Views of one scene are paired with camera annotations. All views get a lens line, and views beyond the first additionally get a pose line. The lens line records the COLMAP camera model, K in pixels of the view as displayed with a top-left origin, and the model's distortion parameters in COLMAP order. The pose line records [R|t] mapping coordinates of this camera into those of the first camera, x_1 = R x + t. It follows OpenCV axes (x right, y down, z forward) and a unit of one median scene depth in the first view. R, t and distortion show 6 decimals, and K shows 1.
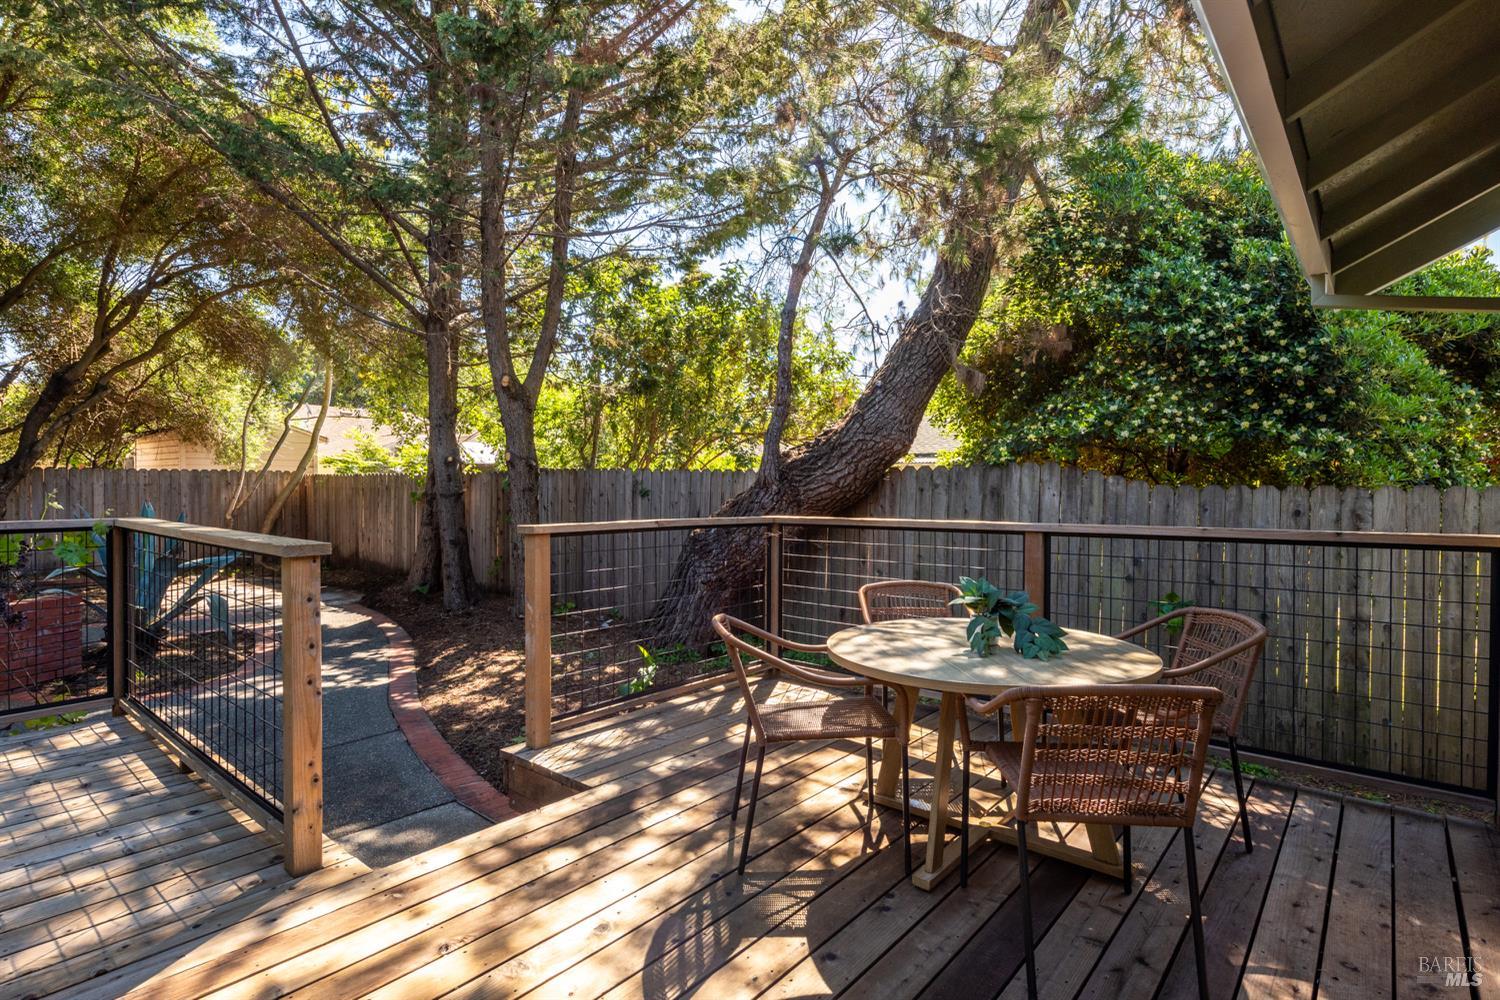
lens RADIAL K [[762.2, 0, 749.5], [0, 762.2, 496.2], [0, 0, 1]] dist [0.024761, -0.000005]
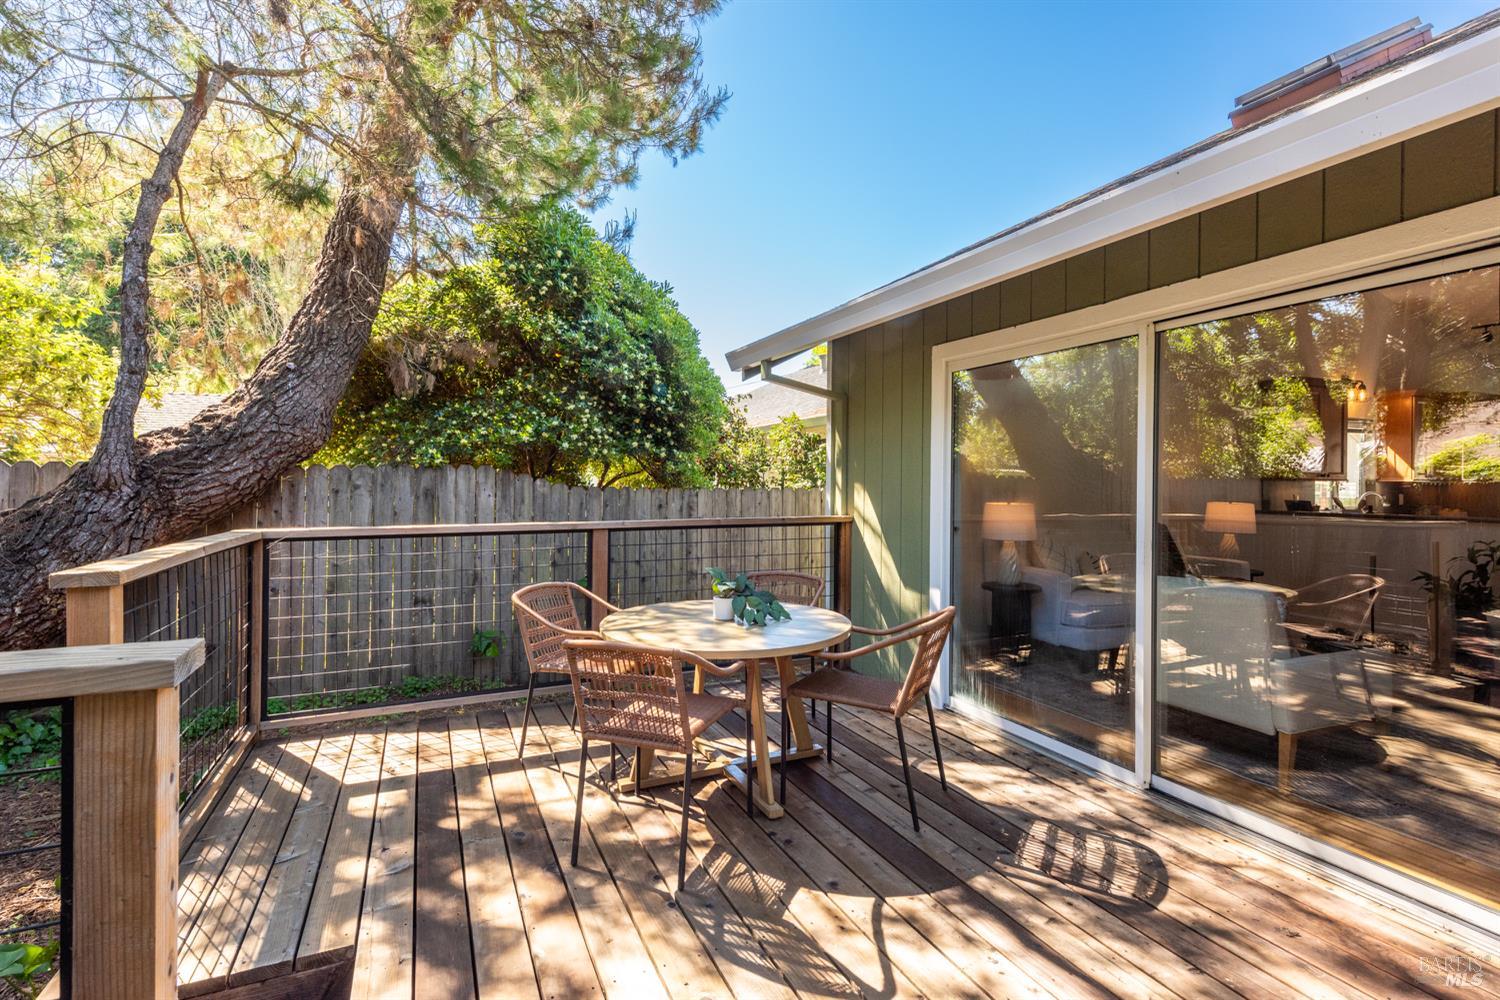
lens RADIAL K [[700.9, 0, 746.1], [0, 700.9, 491.8], [0, 0, 1]] dist [0.020393, 0.000009]
pose [[0.430855, -0.006871, 0.902395, -0.421884], [0.007377, 0.999964, 0.004092, -0.011062], [-0.902391, 0.004893, 0.430891, 0.283099]]
